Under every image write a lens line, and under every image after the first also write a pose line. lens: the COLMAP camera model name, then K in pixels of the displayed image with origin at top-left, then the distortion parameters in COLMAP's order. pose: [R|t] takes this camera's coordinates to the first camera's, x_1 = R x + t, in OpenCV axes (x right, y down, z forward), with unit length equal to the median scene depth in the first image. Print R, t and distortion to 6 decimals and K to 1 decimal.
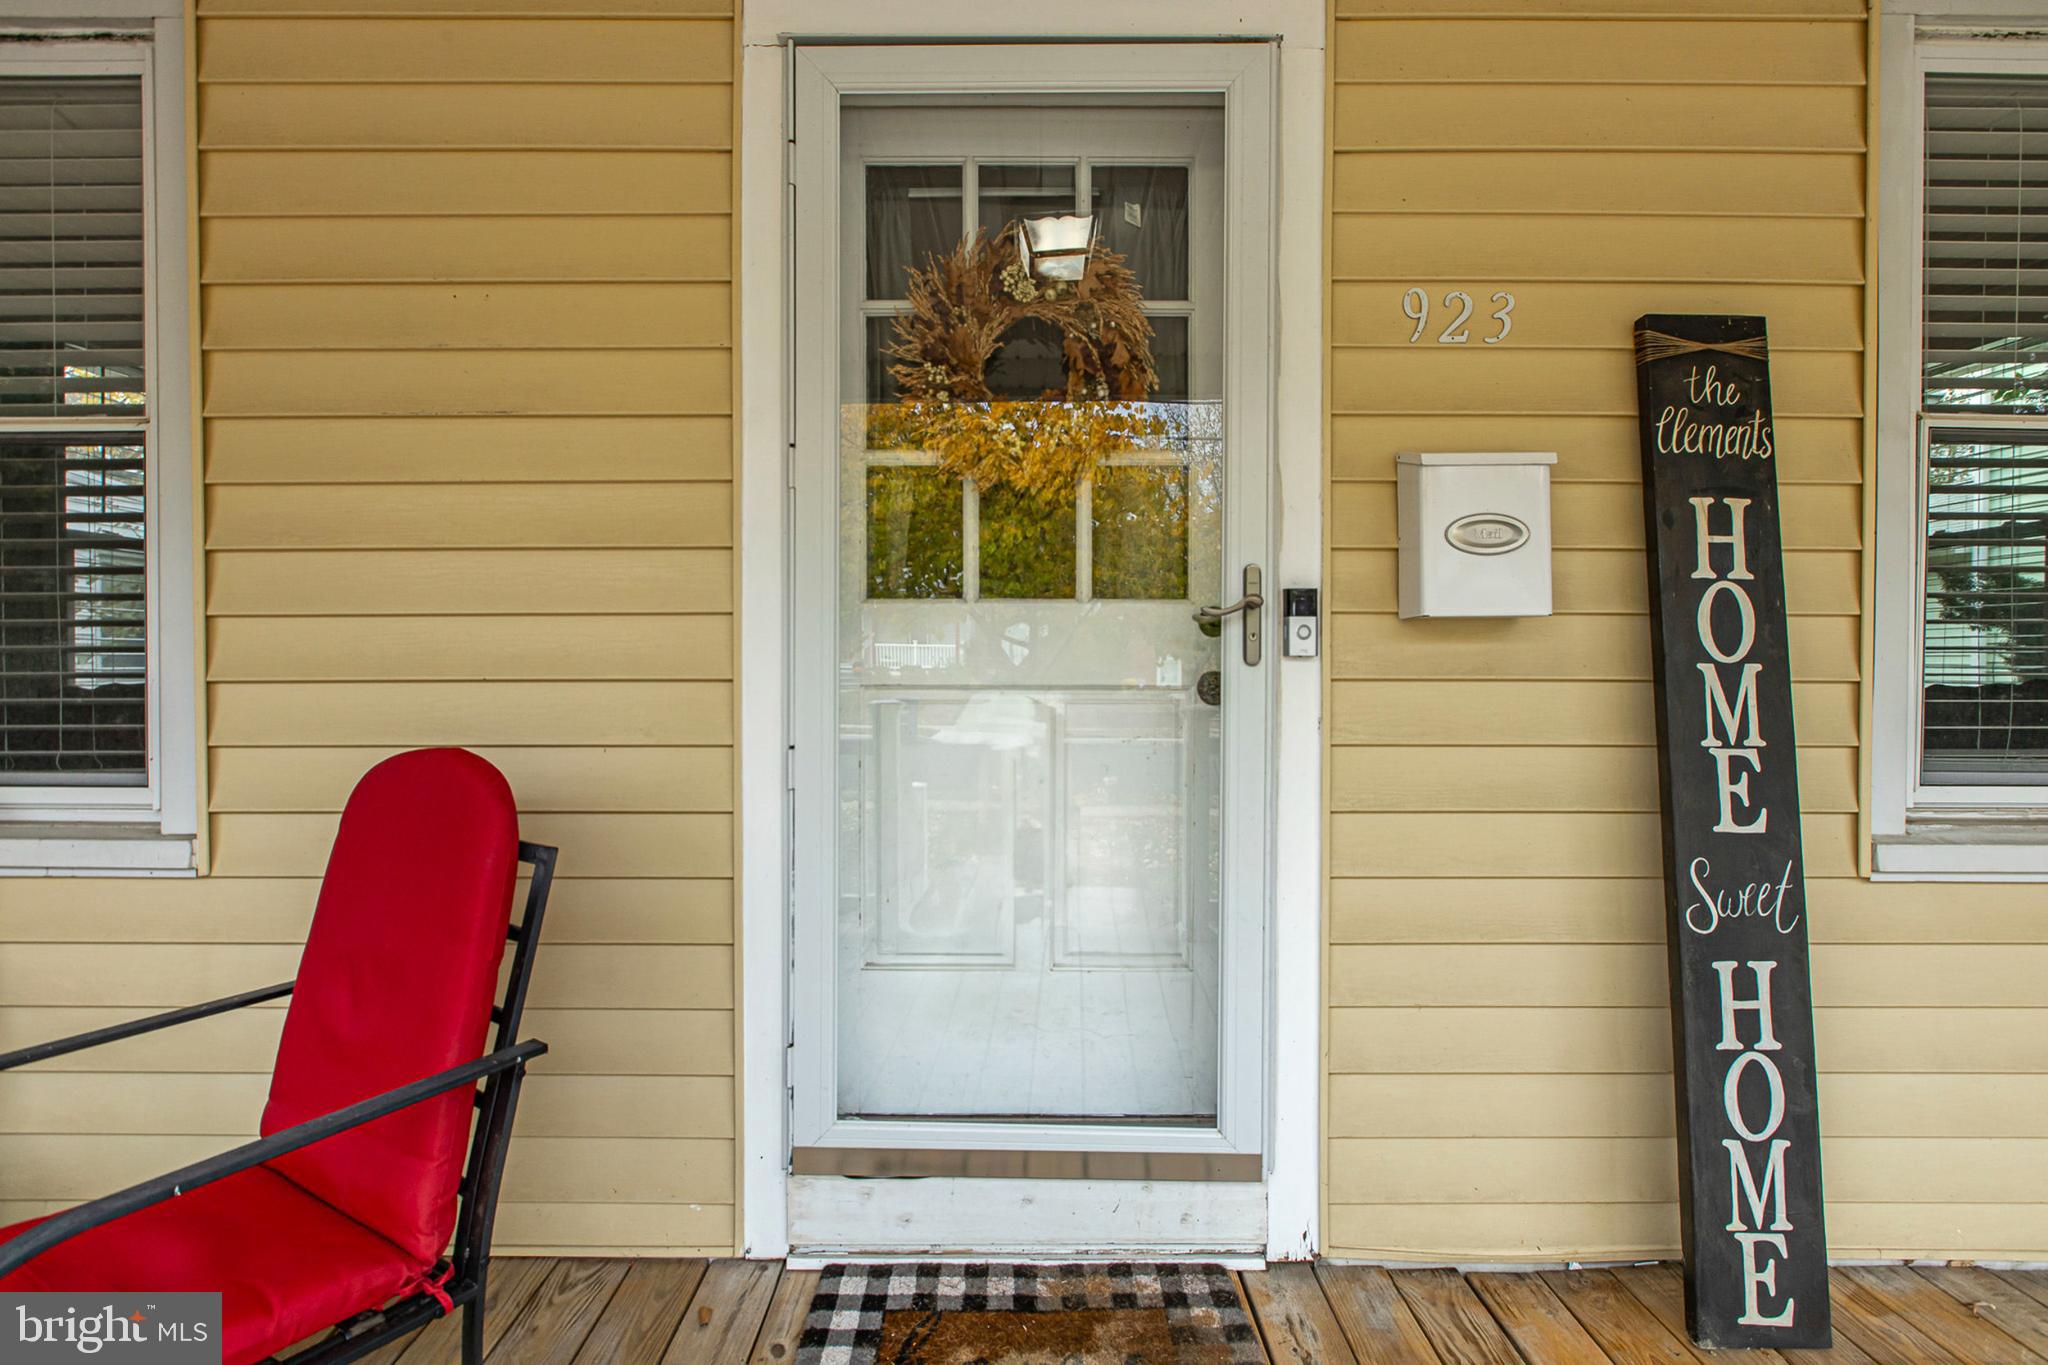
lens RADIAL K [[912.2, 0, 1029.0], [0, 912.2, 666.8], [0, 0, 1]] dist [0.000380, -0.000374]
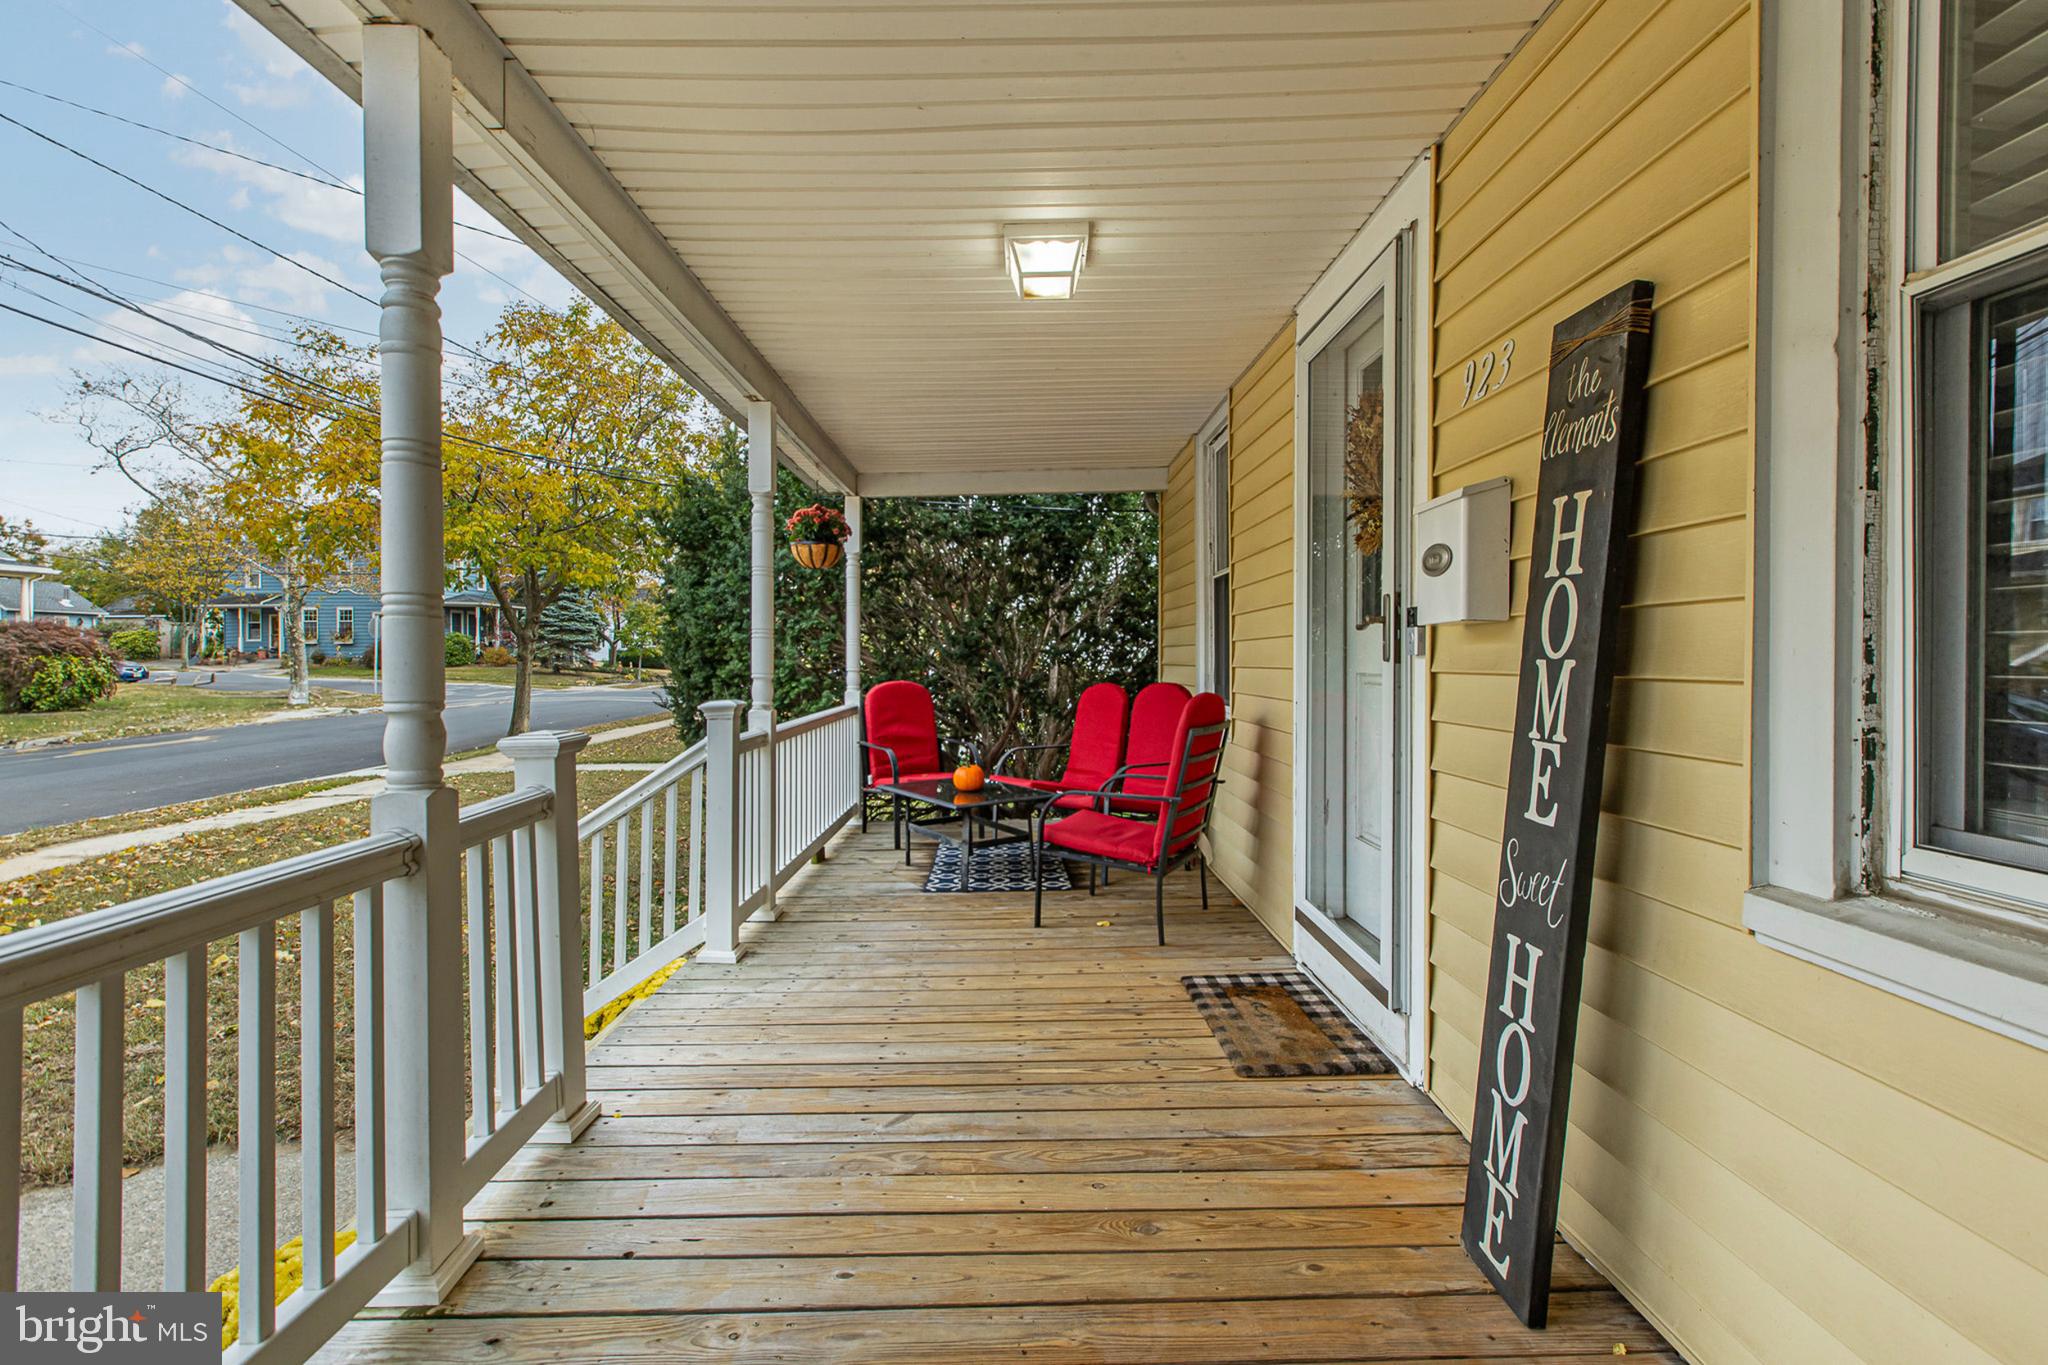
lens RADIAL K [[912.2, 0, 1003.7], [0, 912.2, 667.0], [0, 0, 1]] dist [0.000380, -0.000374]
pose [[0.000078, 0.009219, -0.999957, 1.772488], [-0.007722, 0.999928, 0.009218, -0.000037], [0.999970, 0.007721, 0.000149, 0.380673]]
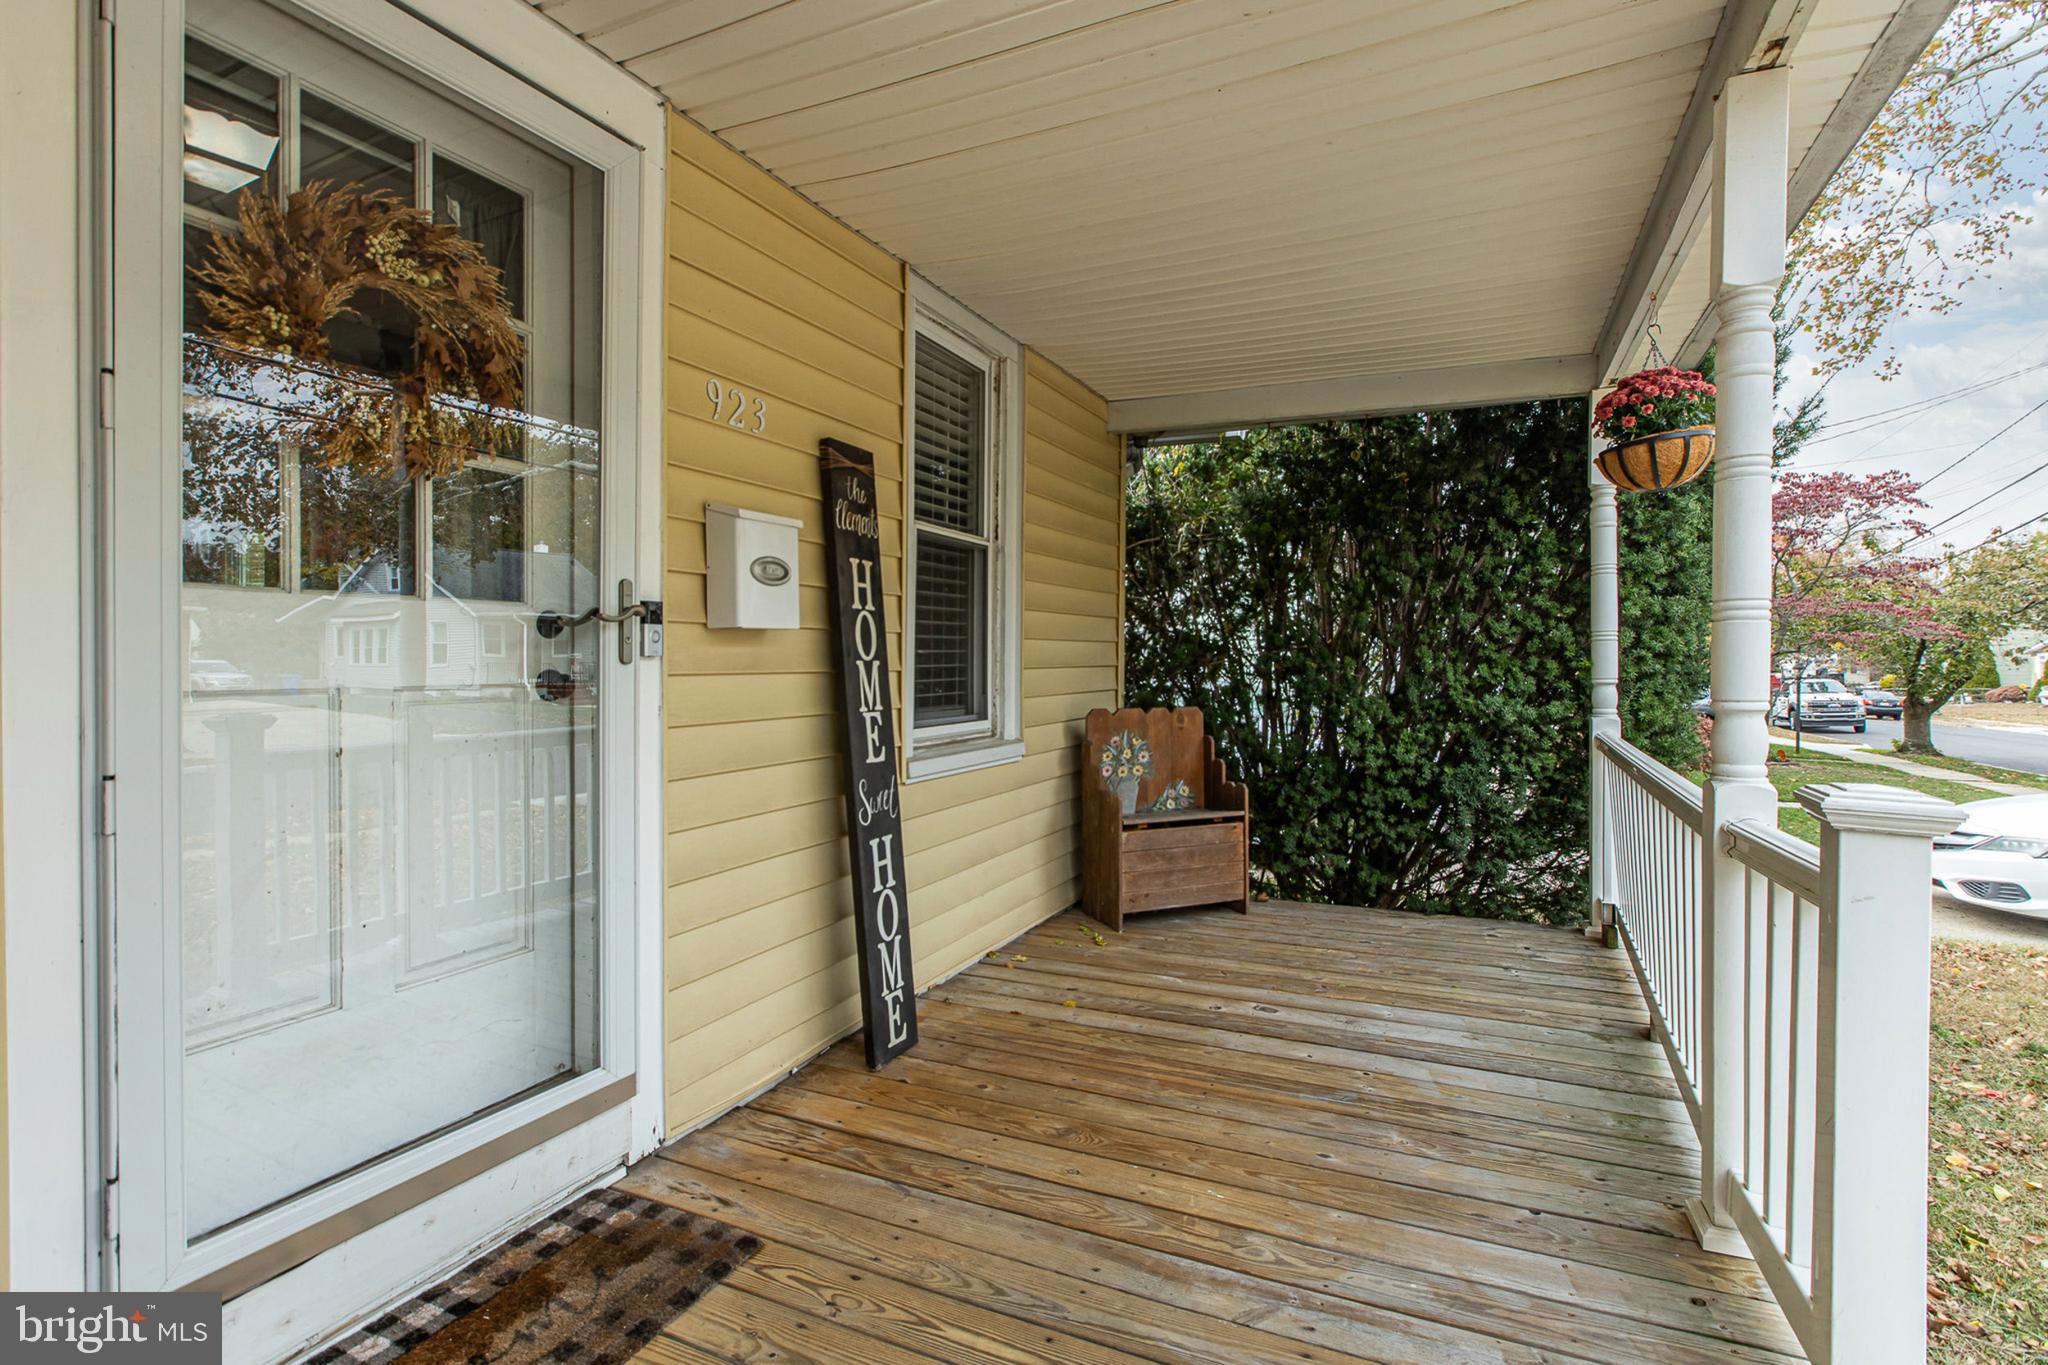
lens RADIAL K [[941.7, 0, 1008.9], [0, 941.7, 667.3], [0, 0, 1]] dist [-0.002269, -0.000504]
pose [[0.447609, -0.010192, 0.894171, -0.640293], [0.009455, 0.999933, 0.006664, -0.001034], [-0.894179, 0.005472, 0.447675, 0.006877]]
